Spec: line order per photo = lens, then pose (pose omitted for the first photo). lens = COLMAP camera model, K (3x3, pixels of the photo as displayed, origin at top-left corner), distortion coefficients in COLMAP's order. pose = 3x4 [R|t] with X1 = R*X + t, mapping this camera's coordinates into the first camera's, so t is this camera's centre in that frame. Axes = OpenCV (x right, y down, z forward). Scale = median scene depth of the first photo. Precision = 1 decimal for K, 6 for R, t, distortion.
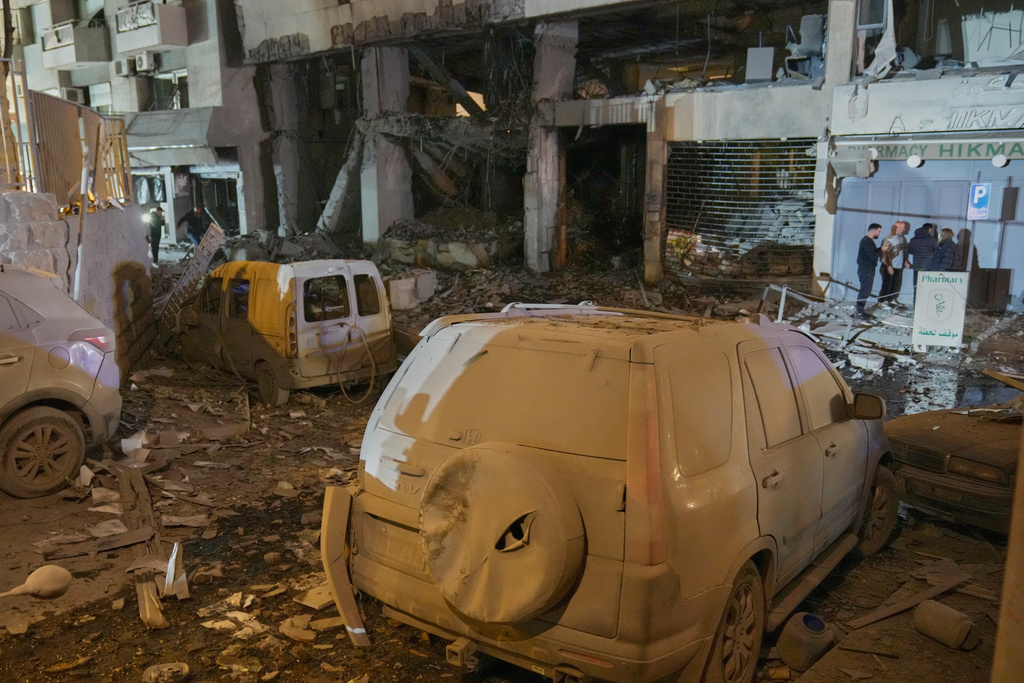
lens RADIAL K [[819.2, 0, 514.5], [0, 819.2, 344.6], [0, 0, 1]] dist [0.007090, 0.000807]
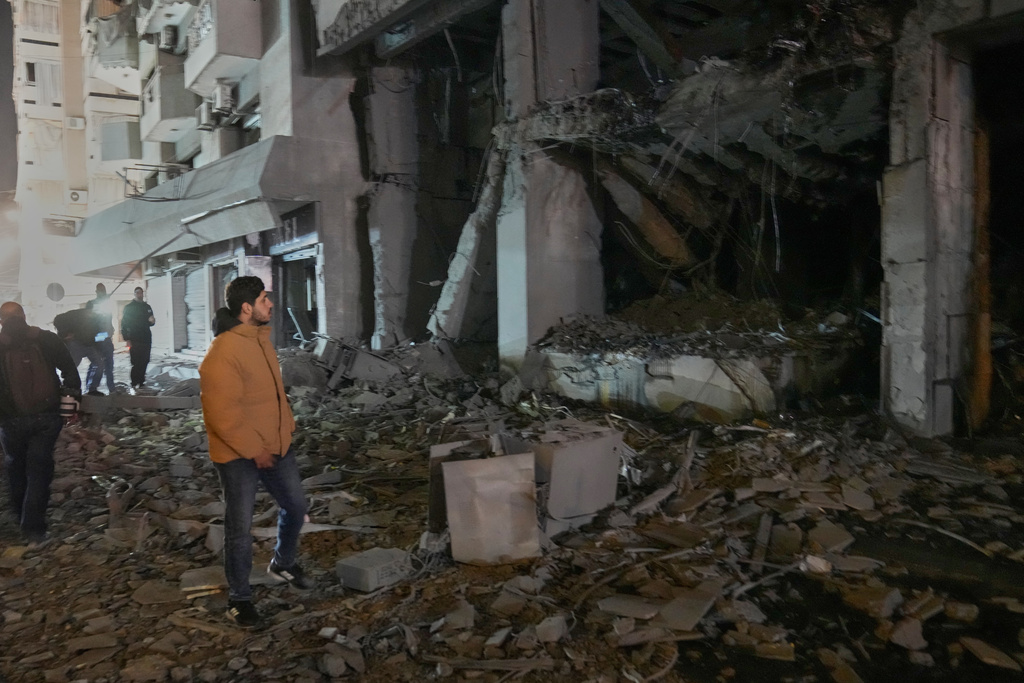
lens RADIAL K [[581.4, 0, 509.0], [0, 581.4, 349.4], [0, 0, 1]] dist [-0.006850, 0.000413]
pose [[0.930143, -0.003982, -0.367175, -0.047221], [-0.063151, 0.983308, -0.170640, -0.069868], [0.361725, 0.181908, 0.914366, 0.683168]]
